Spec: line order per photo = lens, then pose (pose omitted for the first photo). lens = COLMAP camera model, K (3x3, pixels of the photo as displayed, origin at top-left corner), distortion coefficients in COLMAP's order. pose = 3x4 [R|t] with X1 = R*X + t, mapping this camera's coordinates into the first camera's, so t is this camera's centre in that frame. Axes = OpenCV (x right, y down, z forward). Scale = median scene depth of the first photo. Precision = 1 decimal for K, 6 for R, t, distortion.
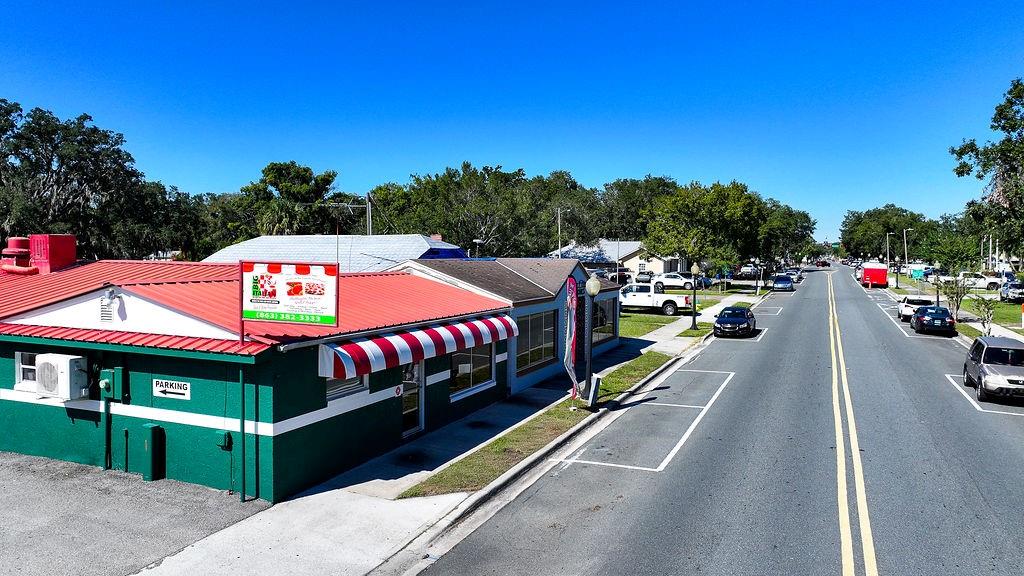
lens RADIAL K [[718.0, 0, 509.3], [0, 718.0, 287.3], [0, 0, 1]] dist [0.004089, 0.008510]
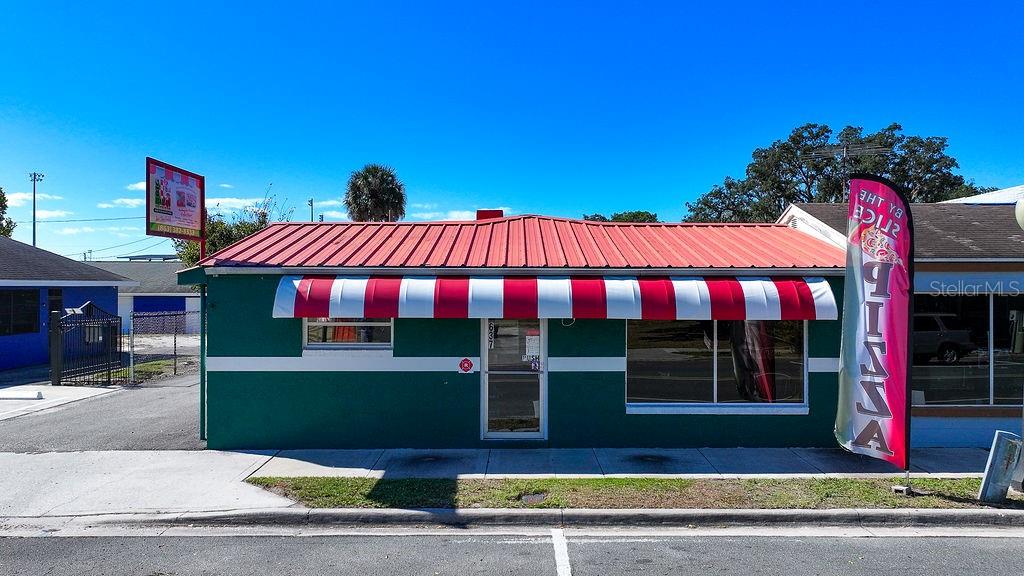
lens RADIAL K [[750.0, 0, 512.0], [0, 750.0, 288.0], [0, 0, 1]] dist [0.001815, 0.005003]
pose [[0.398230, -0.005046, -0.917272, 0.590850], [-0.041074, 0.998884, -0.023327, 0.096654], [0.916365, 0.046965, 0.397578, 0.850541]]
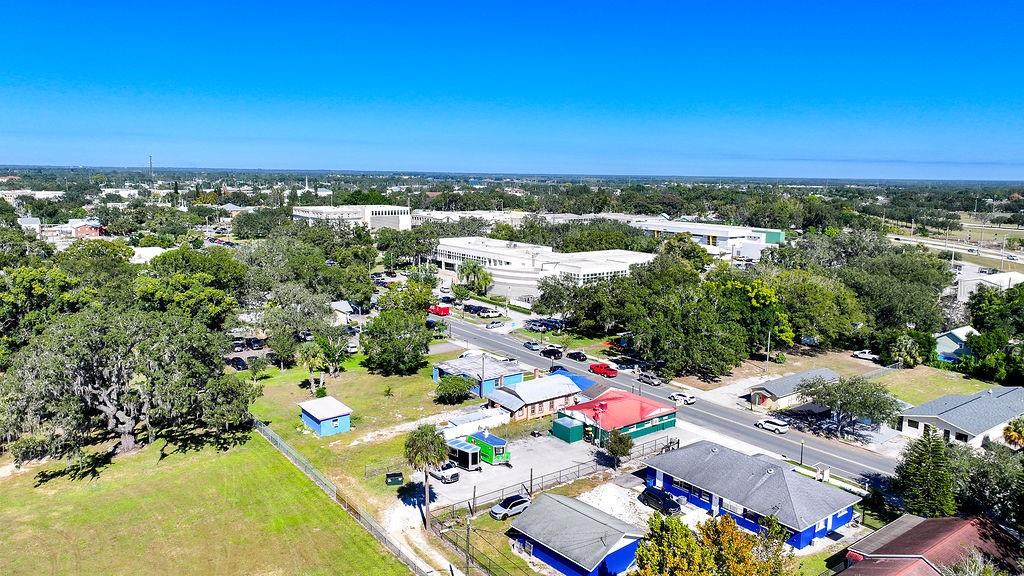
lens RADIAL K [[718.0, 0, 509.3], [0, 718.0, 287.3], [0, 0, 1]] dist [0.004089, 0.008510]
pose [[0.486324, -0.141295, 0.862279, -7.629242], [0.030396, 0.988977, 0.144913, -2.401191], [-0.873250, -0.044264, 0.485258, -1.269308]]
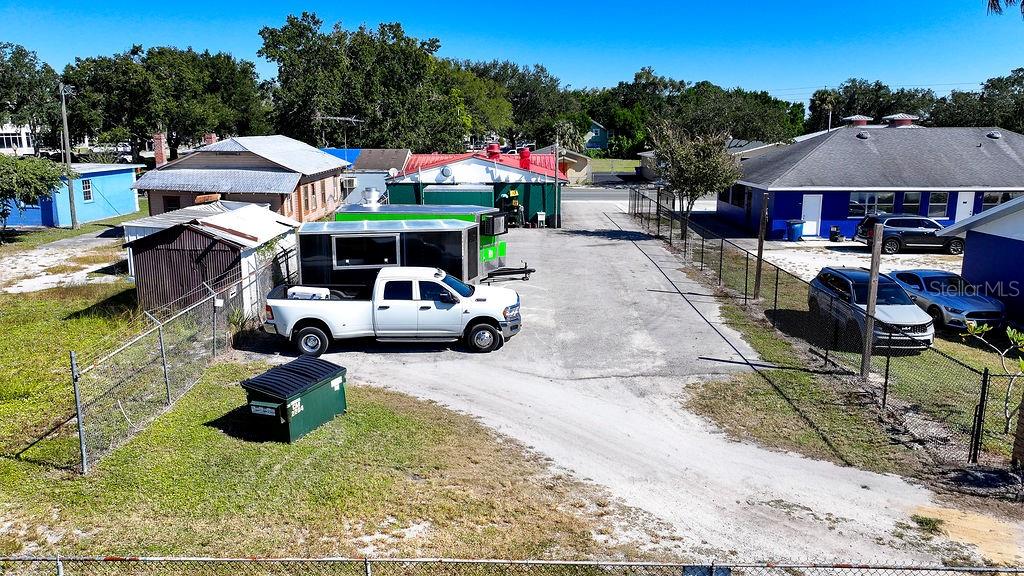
lens RADIAL K [[718.0, 0, 509.3], [0, 718.0, 287.3], [0, 0, 1]] dist [0.004089, 0.008510]
pose [[-0.385757, -0.208114, 0.898822, -3.896859], [0.037579, 0.969873, 0.240693, -0.245492], [-0.921835, 0.126626, -0.366315, 2.619412]]
